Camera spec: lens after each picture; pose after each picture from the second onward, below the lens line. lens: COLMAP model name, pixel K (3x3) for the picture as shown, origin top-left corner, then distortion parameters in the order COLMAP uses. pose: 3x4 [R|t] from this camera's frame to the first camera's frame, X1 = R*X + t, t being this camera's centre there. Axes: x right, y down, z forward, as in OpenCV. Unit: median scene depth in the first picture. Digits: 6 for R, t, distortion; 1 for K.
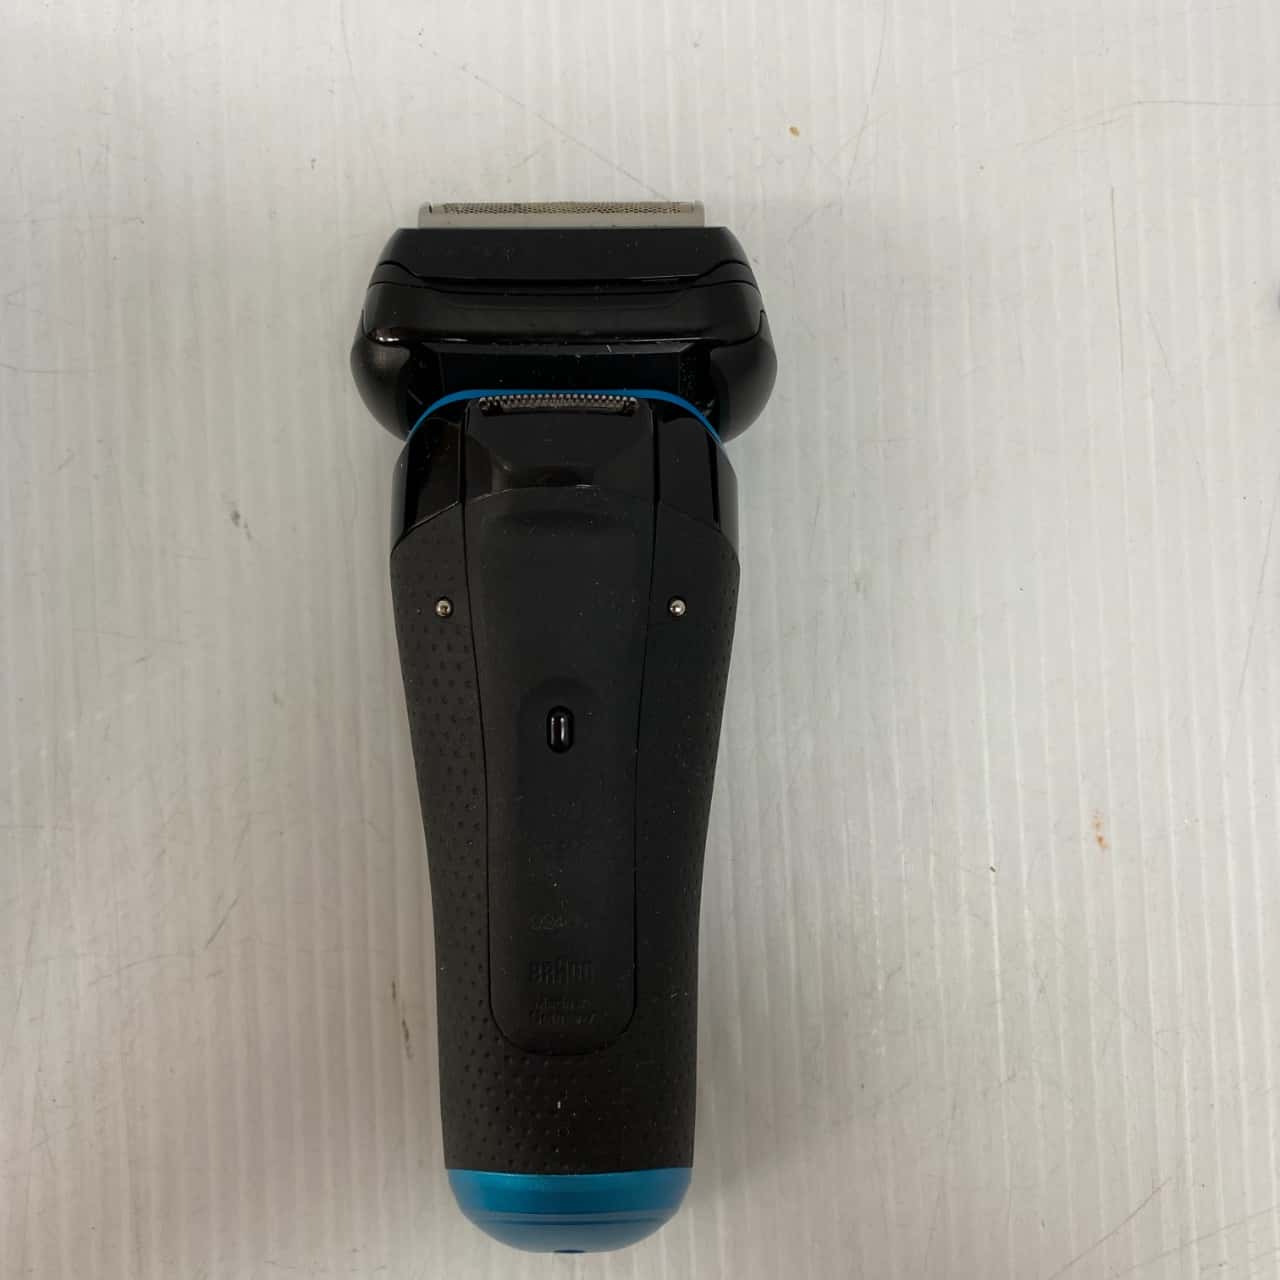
lens RADIAL K [[1406.8, 0, 642.0], [0, 1406.8, 350.0], [0, 0, 1]] dist [0.073536, -0.079743]
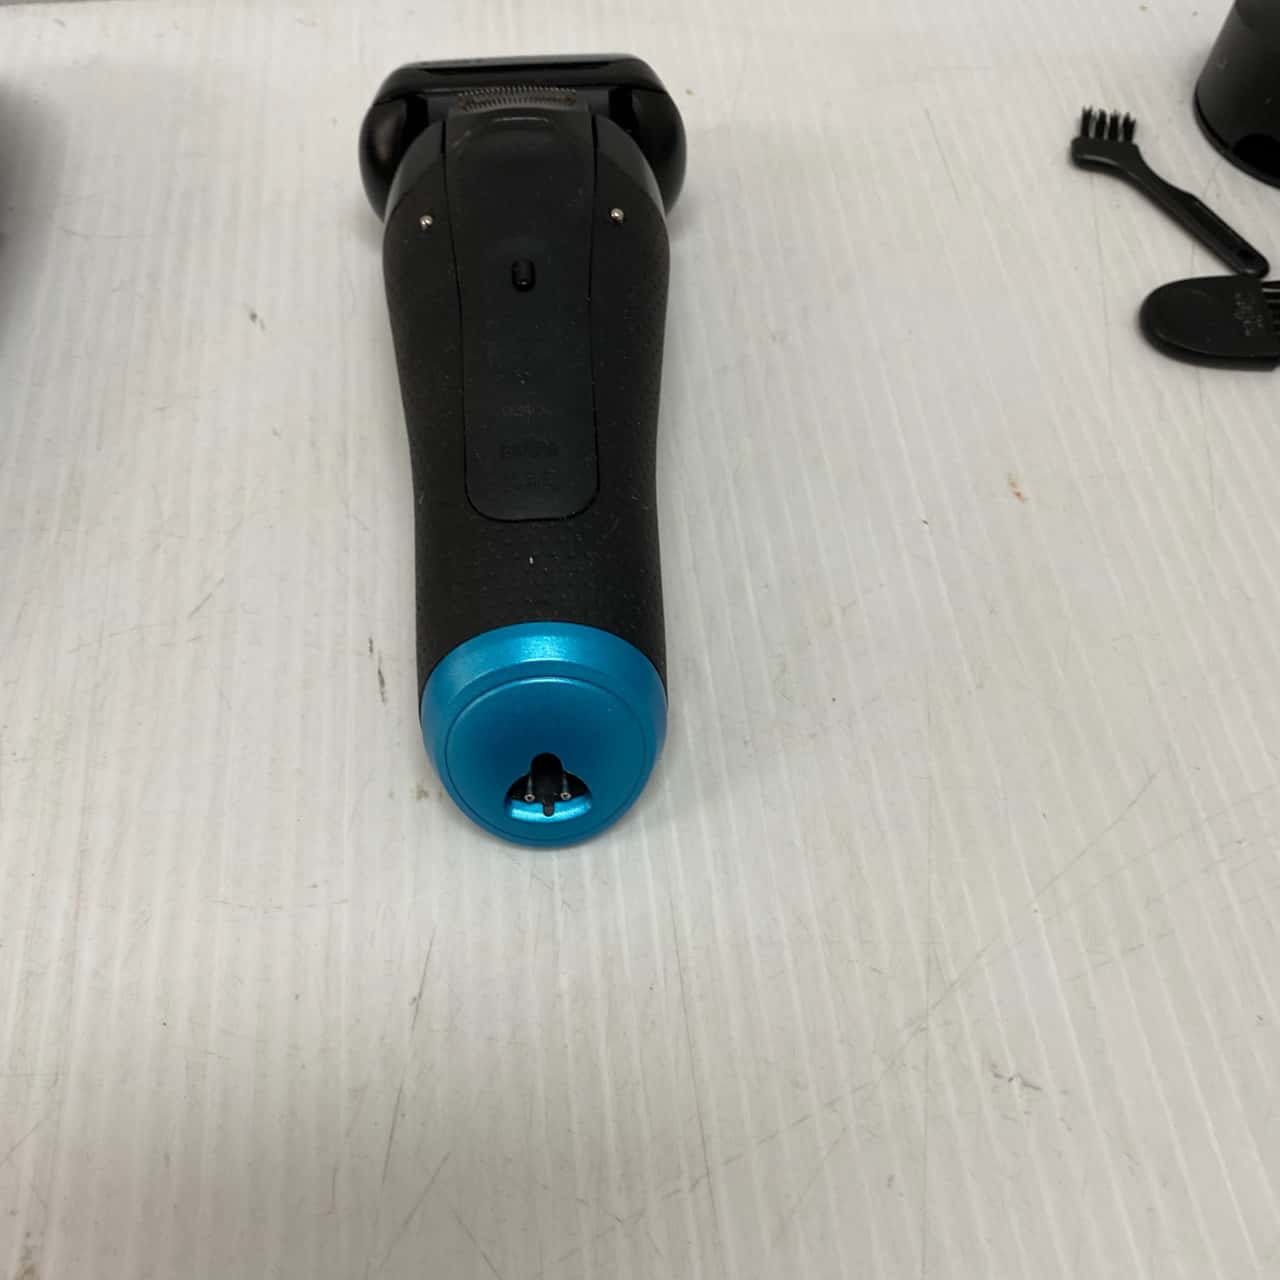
lens RADIAL K [[1331.7, 0, 639.9], [0, 1331.7, 594.9], [0, 0, 1]] dist [0.061429, -0.107599]
pose [[0.998040, -0.050778, 0.036573, -0.013123], [0.062480, 0.841273, -0.536987, 0.948862], [-0.003500, 0.538220, 0.842797, 0.167954]]
